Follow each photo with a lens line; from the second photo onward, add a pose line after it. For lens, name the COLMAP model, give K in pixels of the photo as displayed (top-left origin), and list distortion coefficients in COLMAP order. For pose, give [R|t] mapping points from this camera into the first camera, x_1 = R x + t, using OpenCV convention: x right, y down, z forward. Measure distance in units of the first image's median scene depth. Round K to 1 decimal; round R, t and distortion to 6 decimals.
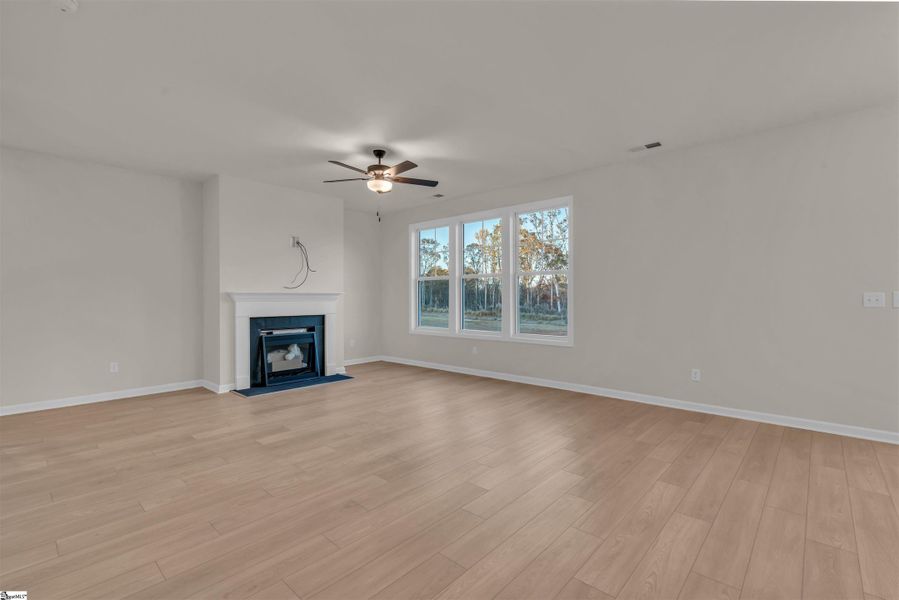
lens RADIAL K [[408.1, 0, 452.4], [0, 408.1, 299.7], [0, 0, 1]] dist [-0.001148, 0.000642]
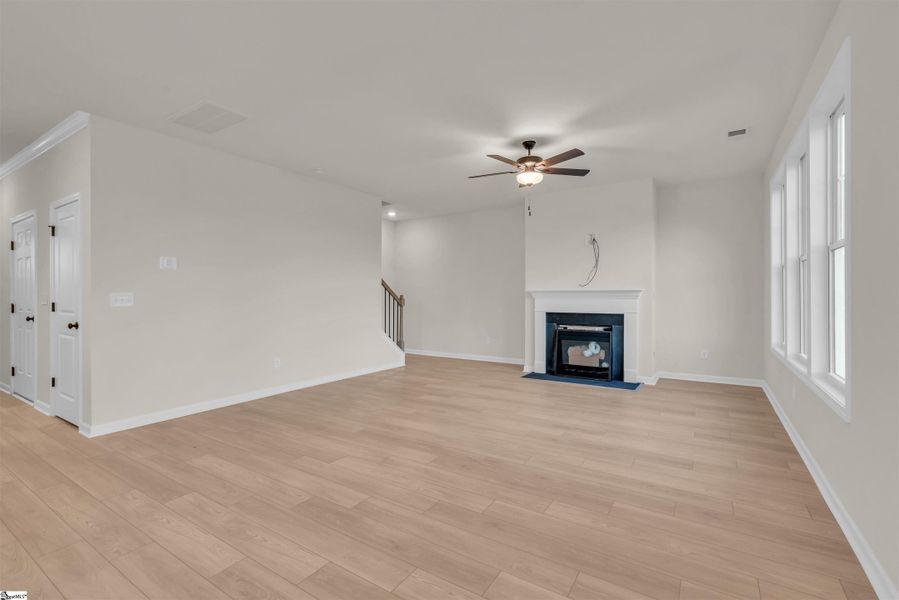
lens RADIAL K [[408.1, 0, 441.1], [0, 408.1, 293.3], [0, 0, 1]] dist [-0.001148, 0.000642]
pose [[0.147860, -0.004726, -0.988997, 0.619925], [-0.001273, 0.999987, -0.004969, -0.004286], [0.989007, 0.001994, 0.147852, 0.551447]]
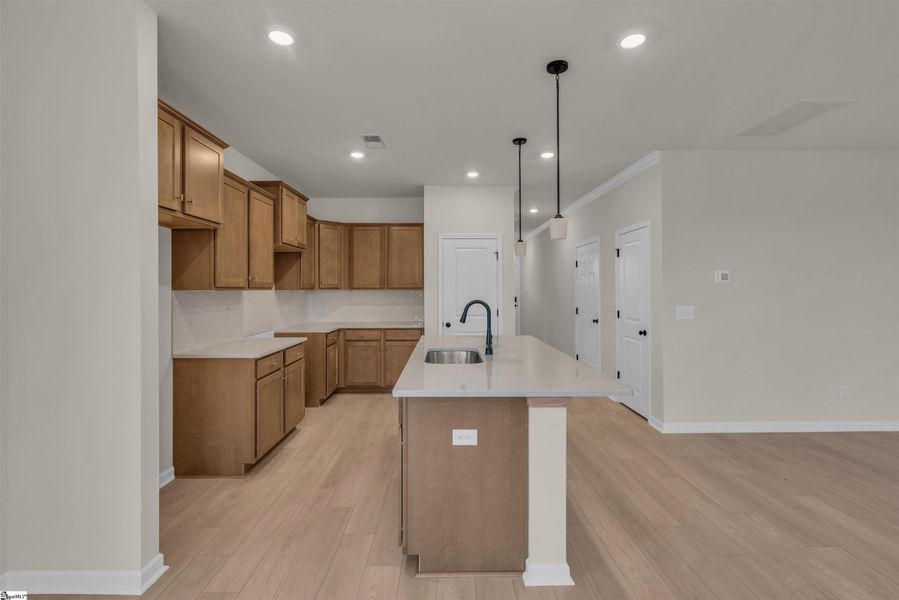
lens RADIAL K [[408.1, 0, 449.7], [0, 408.1, 289.8], [0, 0, 1]] dist [-0.001148, 0.000642]
pose [[-0.735990, 0.001126, -0.676992, 0.688668], [-0.002788, 0.999985, 0.004694, -0.042470], [0.676987, 0.005342, -0.735976, 0.372952]]
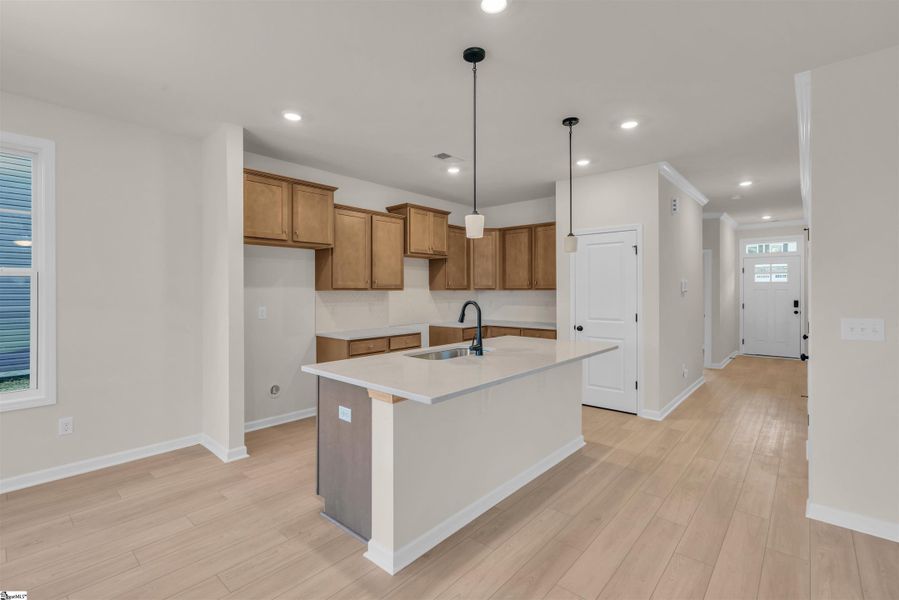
lens RADIAL K [[408.1, 0, 448.6], [0, 408.1, 292.5], [0, 0, 1]] dist [-0.001148, 0.000642]
pose [[-0.999928, 0.000493, -0.011982, 0.308164], [0.000358, 0.999936, 0.011279, -0.043607], [0.011987, 0.011274, -0.999865, 0.559836]]
